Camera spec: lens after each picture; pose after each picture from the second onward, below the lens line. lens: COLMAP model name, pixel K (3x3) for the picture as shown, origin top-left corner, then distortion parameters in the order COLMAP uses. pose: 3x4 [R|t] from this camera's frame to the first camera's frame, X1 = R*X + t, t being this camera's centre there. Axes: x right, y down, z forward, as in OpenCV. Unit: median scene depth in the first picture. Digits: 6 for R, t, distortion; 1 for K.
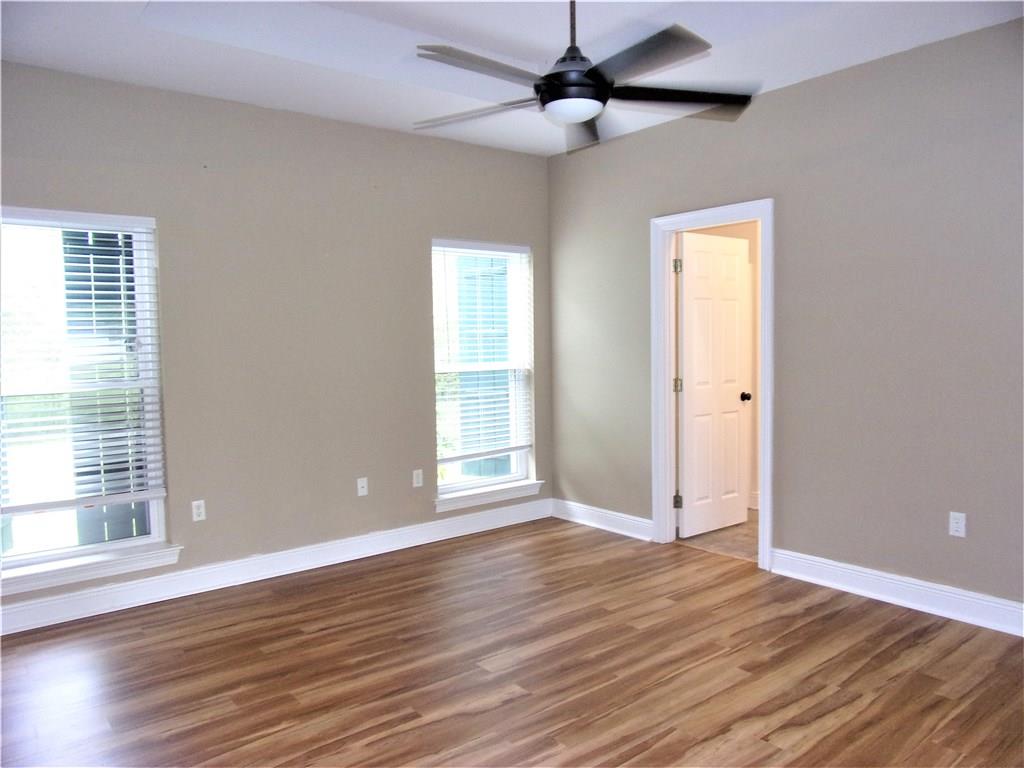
lens RADIAL K [[745.7, 0, 511.6], [0, 745.7, 384.9], [0, 0, 1]] dist [-0.041346, 0.000465]
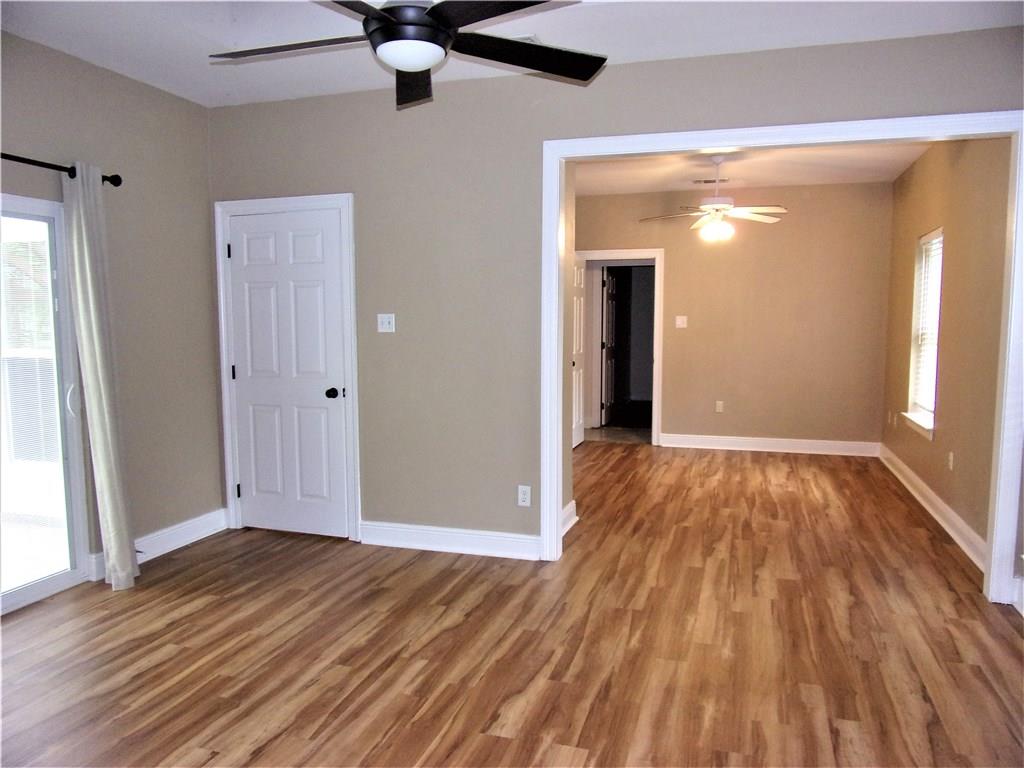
lens RADIAL K [[745.7, 0, 512.0], [0, 745.7, 386.0], [0, 0, 1]] dist [-0.041346, 0.000465]
pose [[-0.832768, 0.074326, -0.548610, 0.478256], [-0.012737, 0.988112, 0.153205, -0.128949], [0.553475, 0.134572, -0.821922, 1.809553]]
